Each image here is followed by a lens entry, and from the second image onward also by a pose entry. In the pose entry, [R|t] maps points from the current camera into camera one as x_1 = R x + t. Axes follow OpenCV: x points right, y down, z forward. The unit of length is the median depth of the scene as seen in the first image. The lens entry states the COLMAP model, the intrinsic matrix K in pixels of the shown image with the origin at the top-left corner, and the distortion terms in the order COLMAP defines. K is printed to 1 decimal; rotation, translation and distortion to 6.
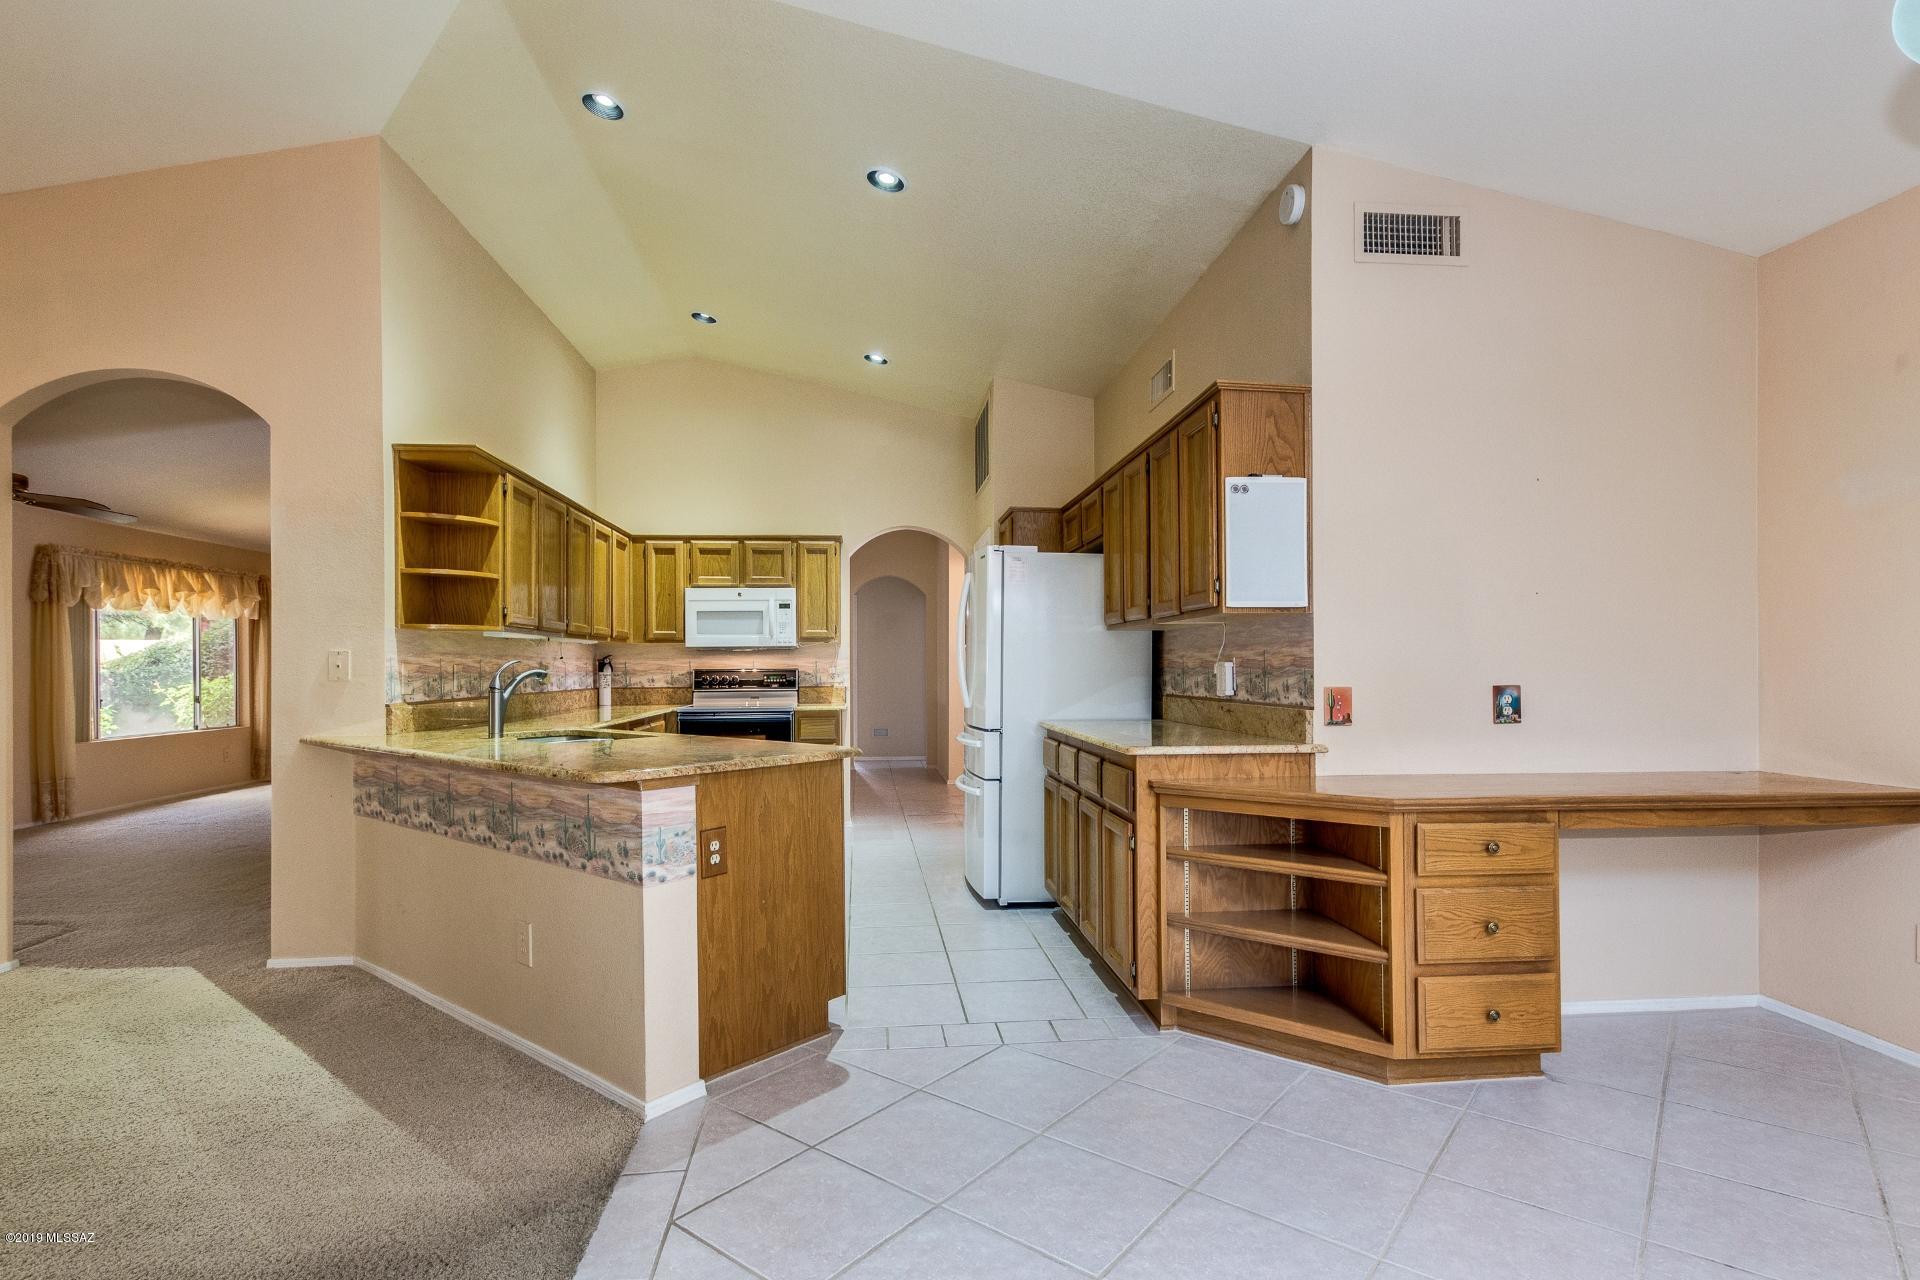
lens RADIAL K [[937.2, 0, 968.0], [0, 937.2, 657.7], [0, 0, 1]] dist [0.007466, -0.001311]
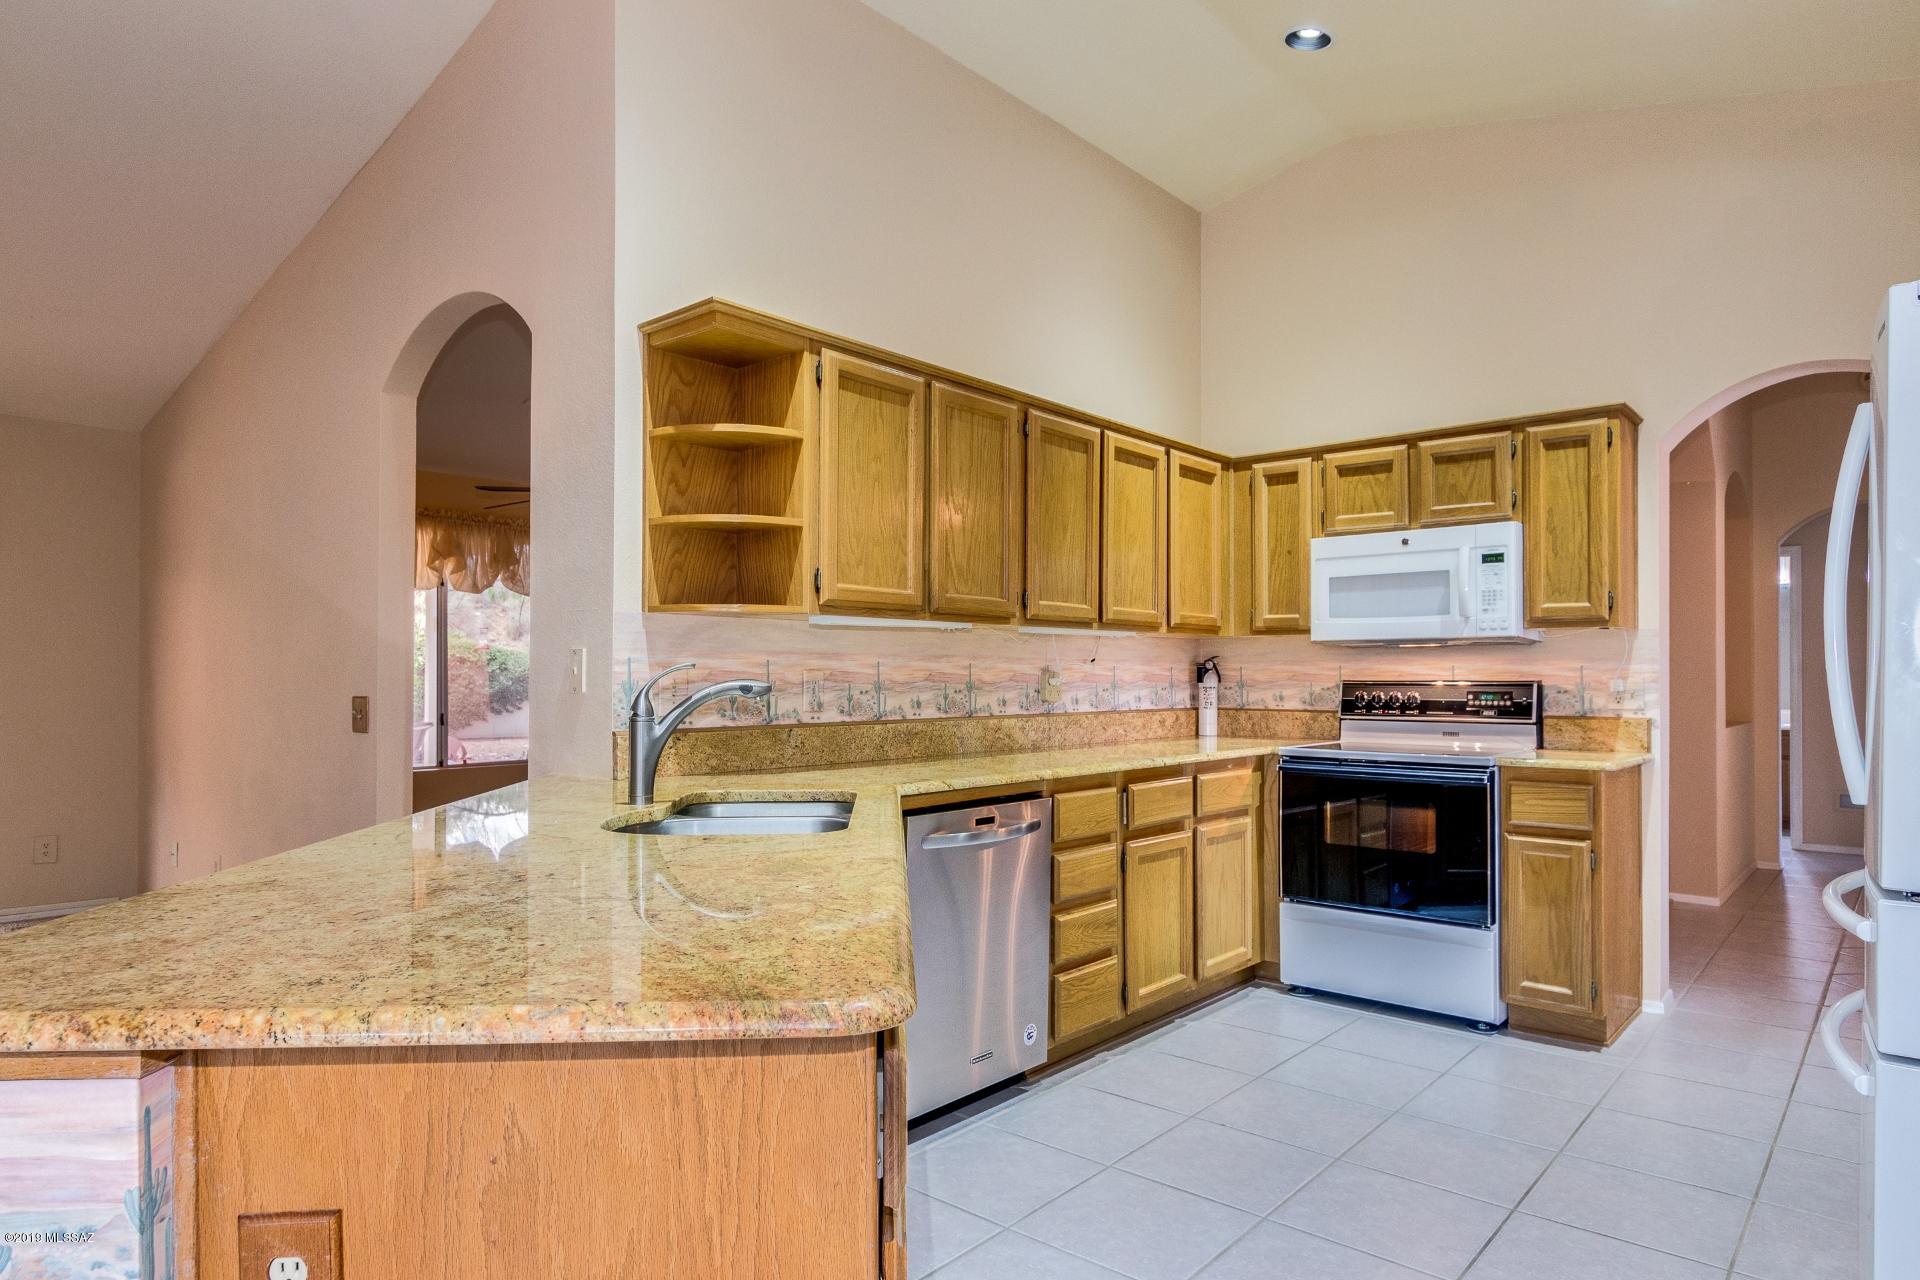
lens RADIAL K [[1129.5, 0, 959.6], [0, 1129.5, 650.2], [0, 0, 1]] dist [-0.001484, -0.000744]
pose [[0.679285, -0.008370, -0.733827, 0.101918], [0.000070, 0.999936, -0.011340, 0.003519], [0.733875, 0.007652, 0.679242, 0.648243]]
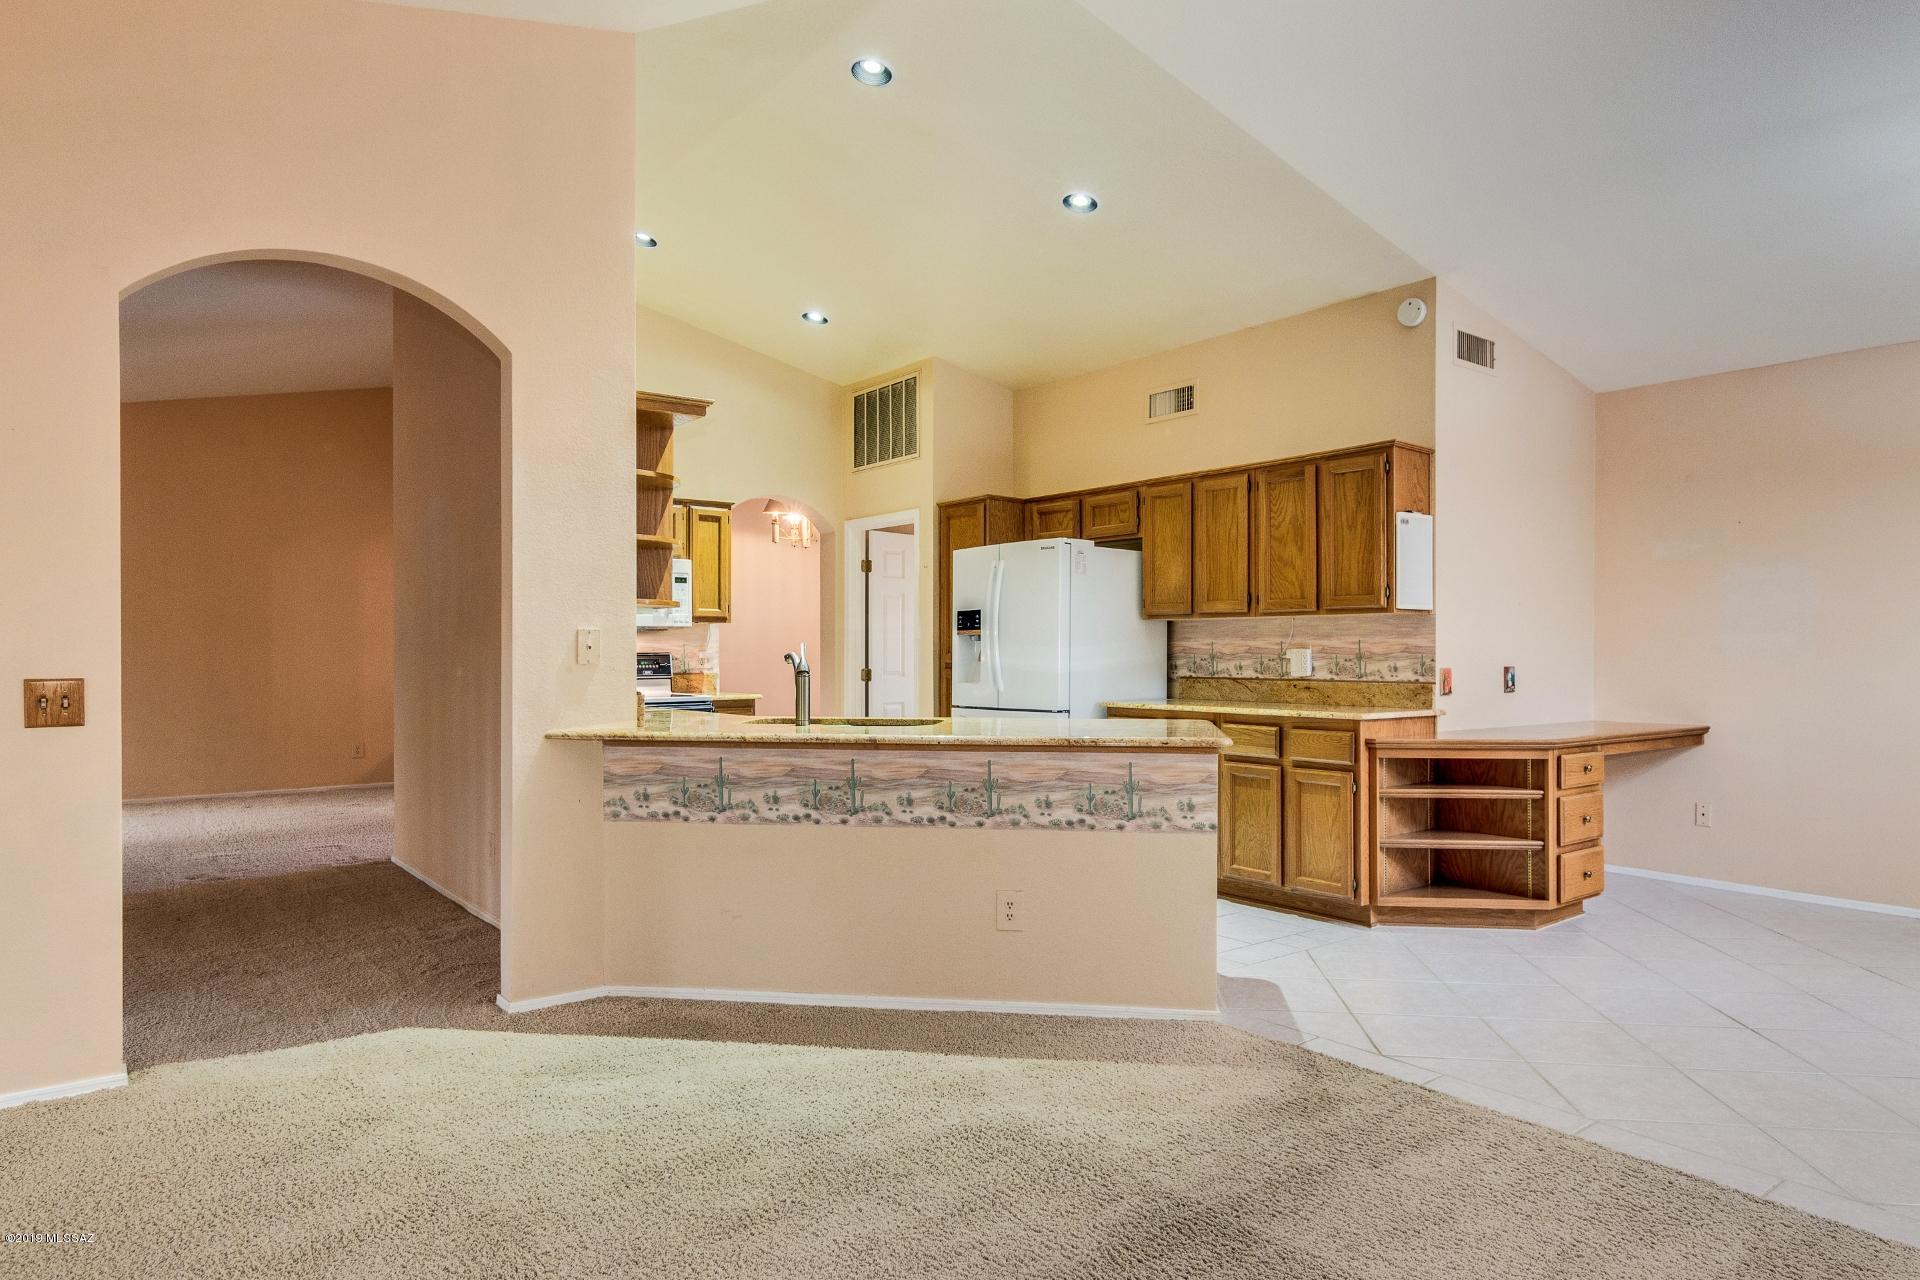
lens RADIAL K [[1129.5, 0, 952.6], [0, 1129.5, 650.0], [0, 0, 1]] dist [-0.001484, -0.000744]
pose [[0.852922, 0.006348, 0.521999, -0.924376], [-0.010038, 0.999941, 0.004242, 0.004239], [-0.521941, -0.008858, 0.852935, -0.038989]]
